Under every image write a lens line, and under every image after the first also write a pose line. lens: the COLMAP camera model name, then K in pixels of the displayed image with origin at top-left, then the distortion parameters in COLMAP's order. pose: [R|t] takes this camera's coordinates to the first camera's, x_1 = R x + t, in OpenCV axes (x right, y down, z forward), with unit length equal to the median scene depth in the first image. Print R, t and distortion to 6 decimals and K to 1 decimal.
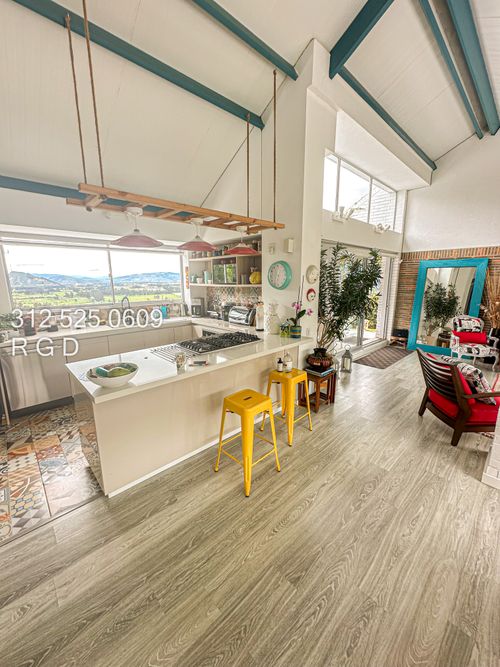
lens RADIAL K [[266.3, 0, 250.5], [0, 266.3, 332.2], [0, 0, 1]] dist [-0.004729, 0.000938]
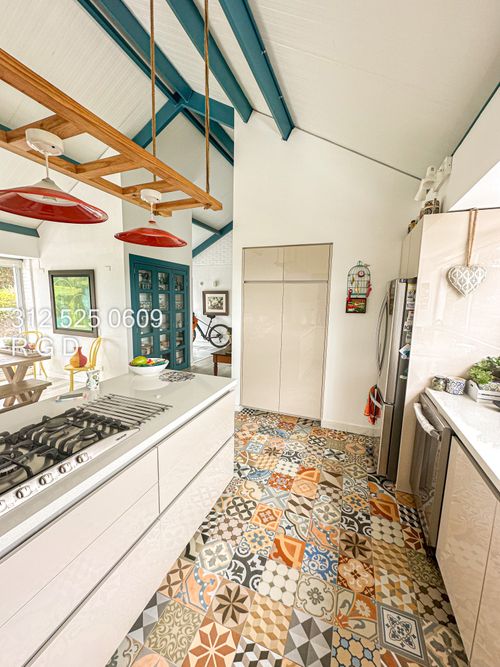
lens RADIAL K [[266.3, 0, 249.4], [0, 266.3, 332.6], [0, 0, 1]] dist [-0.004729, 0.000938]
pose [[-0.904542, 0.043267, -0.424185, -0.262332], [-0.099723, 0.945780, 0.309120, -0.262433], [0.414560, 0.321913, -0.851183, 1.381712]]
